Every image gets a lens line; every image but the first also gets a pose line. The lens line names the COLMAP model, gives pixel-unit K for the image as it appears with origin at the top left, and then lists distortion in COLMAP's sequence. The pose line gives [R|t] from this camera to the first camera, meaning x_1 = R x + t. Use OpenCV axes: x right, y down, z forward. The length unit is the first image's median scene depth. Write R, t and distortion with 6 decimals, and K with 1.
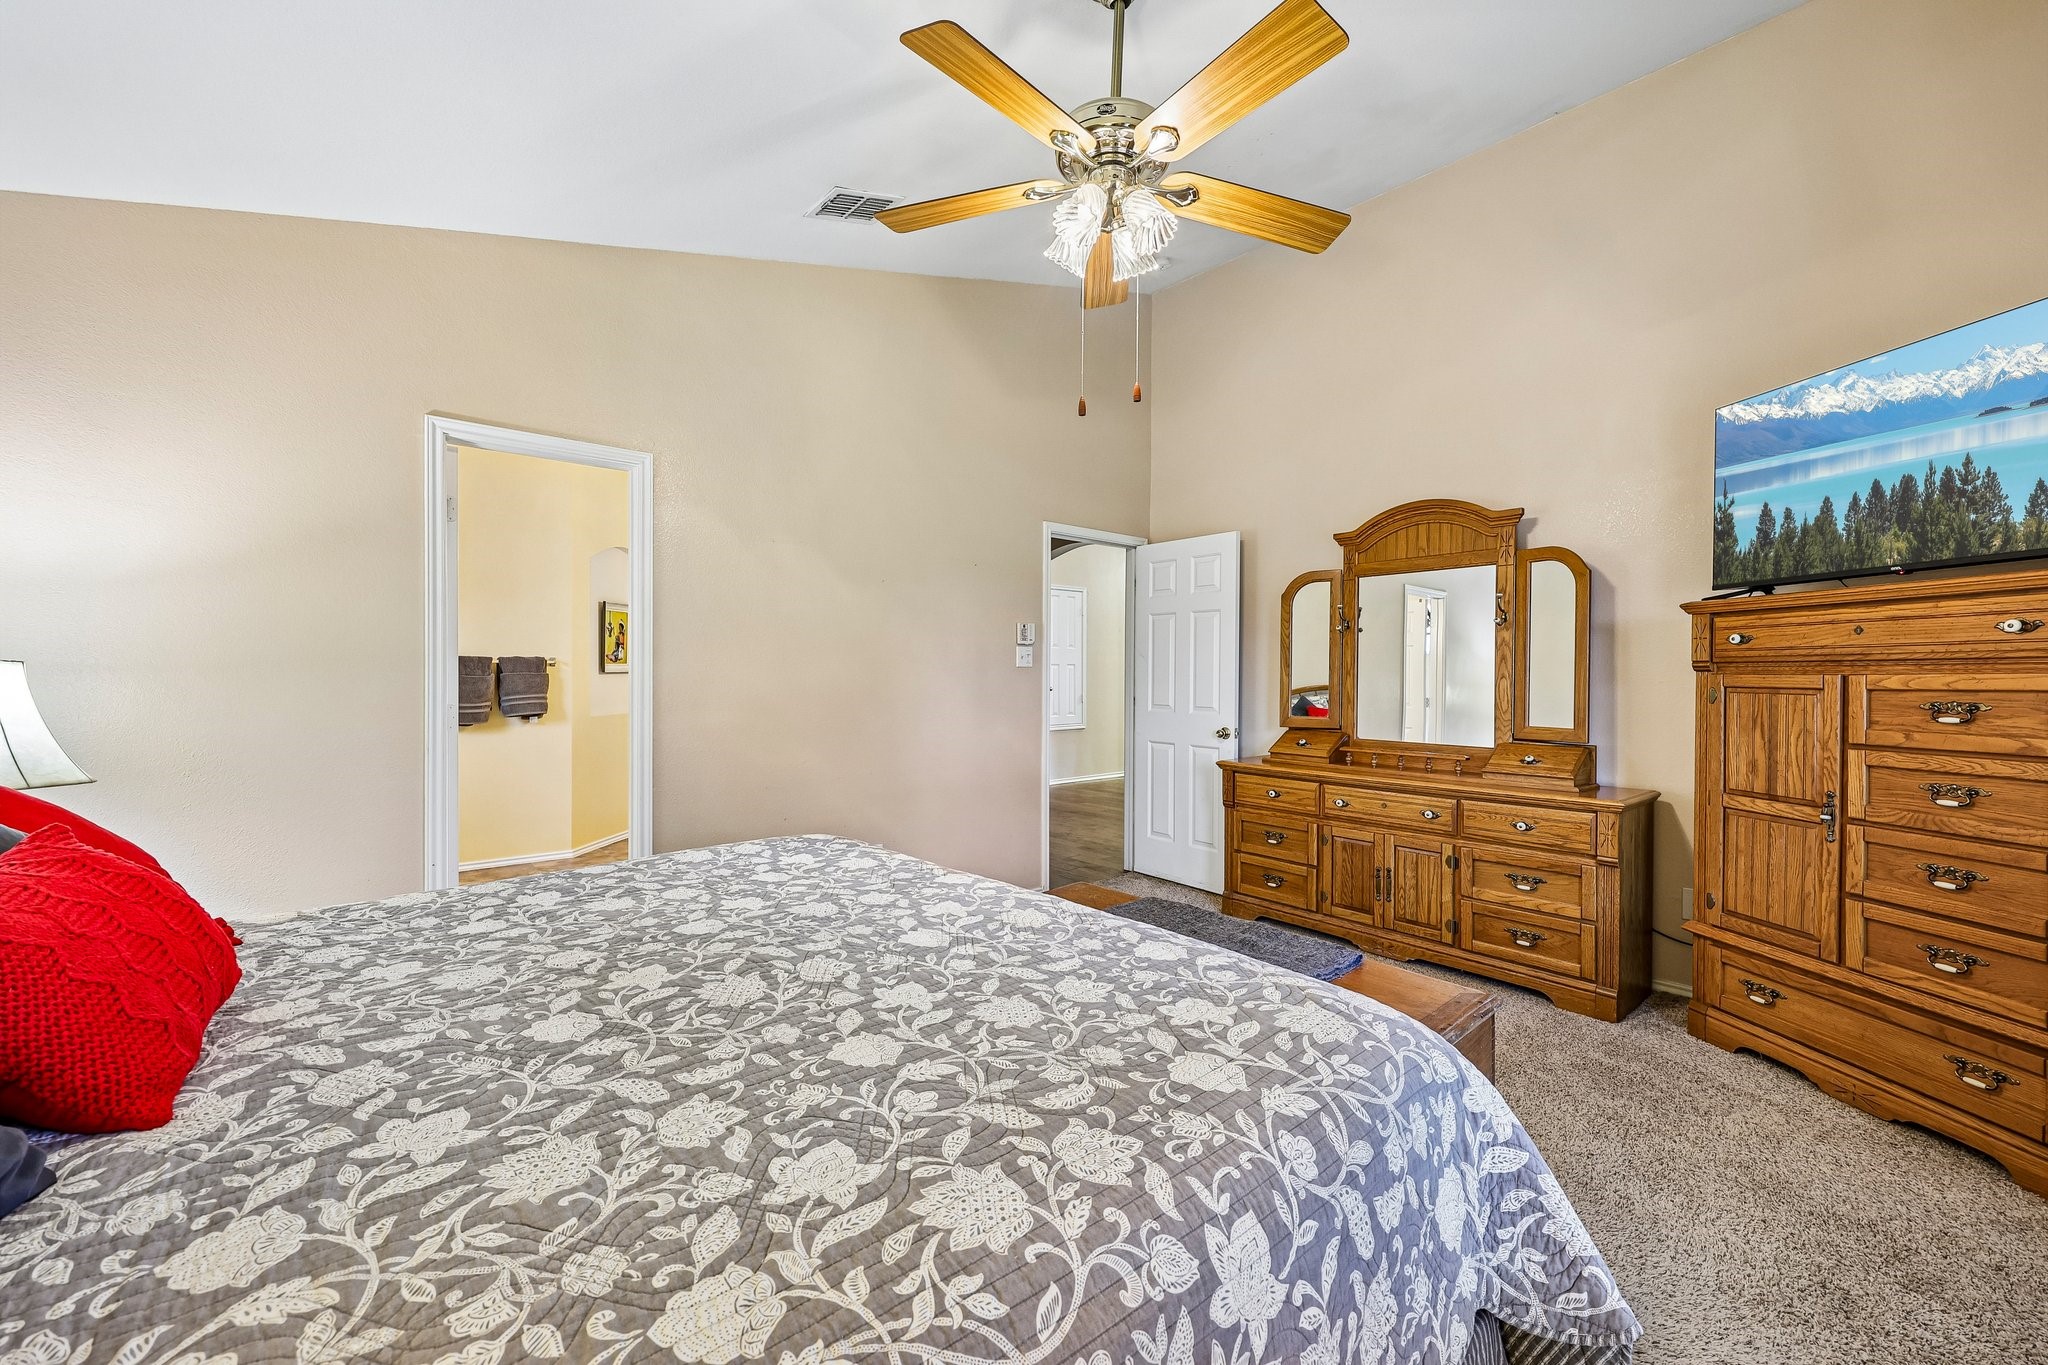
lens RADIAL K [[819.7, 0, 1025.5], [0, 819.7, 678.8], [0, 0, 1]] dist [0.001141, 0.000188]
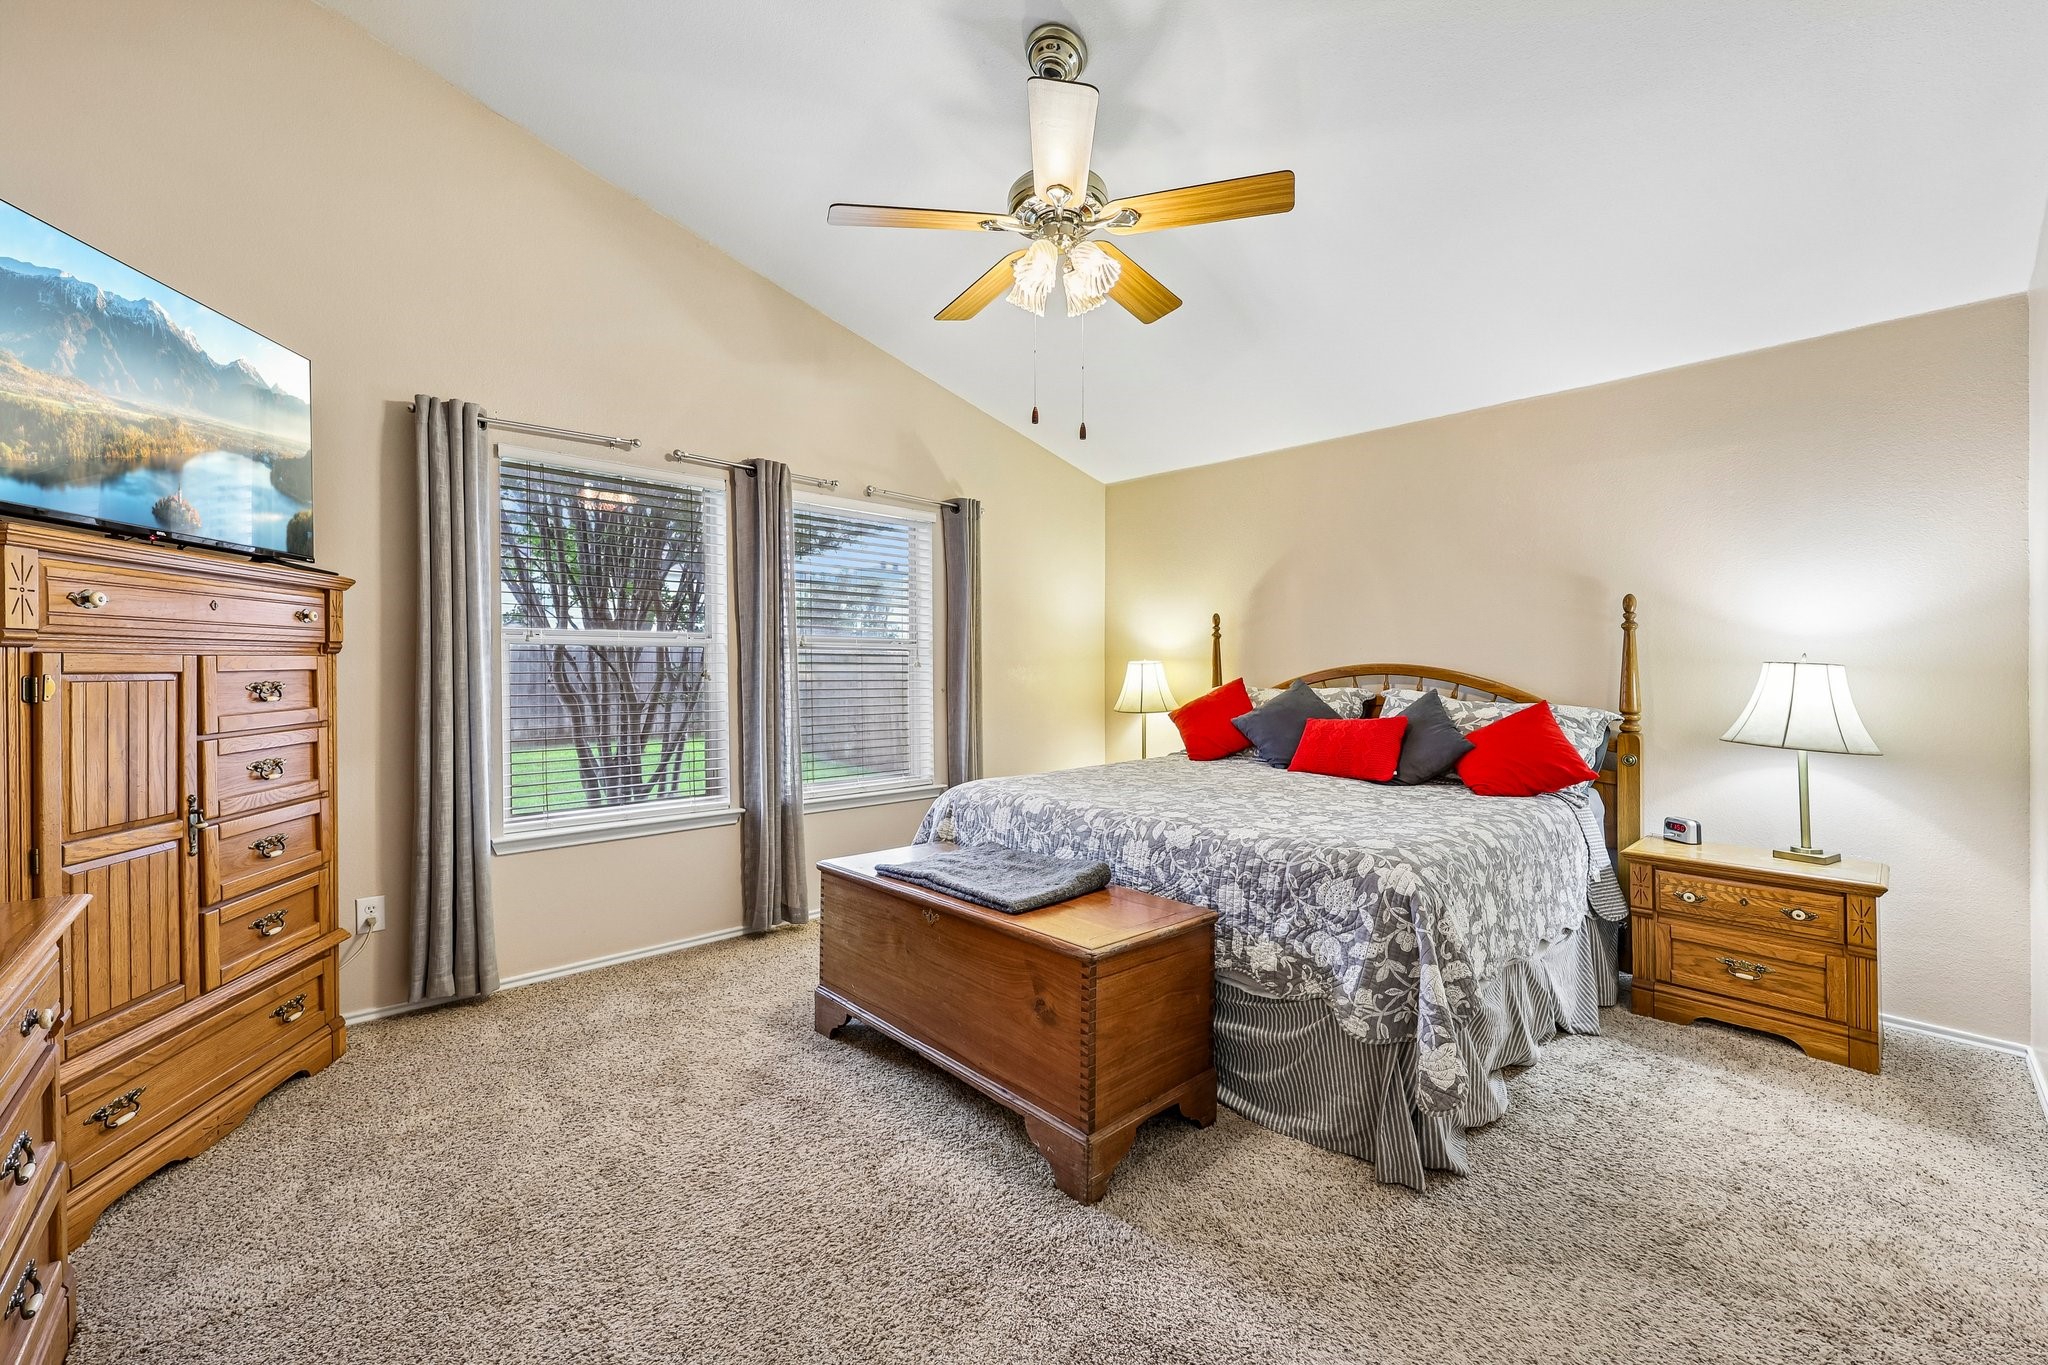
lens RADIAL K [[819.7, 0, 1025.5], [0, 819.7, 678.8], [0, 0, 1]] dist [0.001141, 0.000188]
pose [[-0.999897, -0.009277, 0.010951, 0.125522], [-0.009080, 0.999798, 0.017918, -0.003525], [-0.011115, 0.017817, -0.999779, 1.782877]]
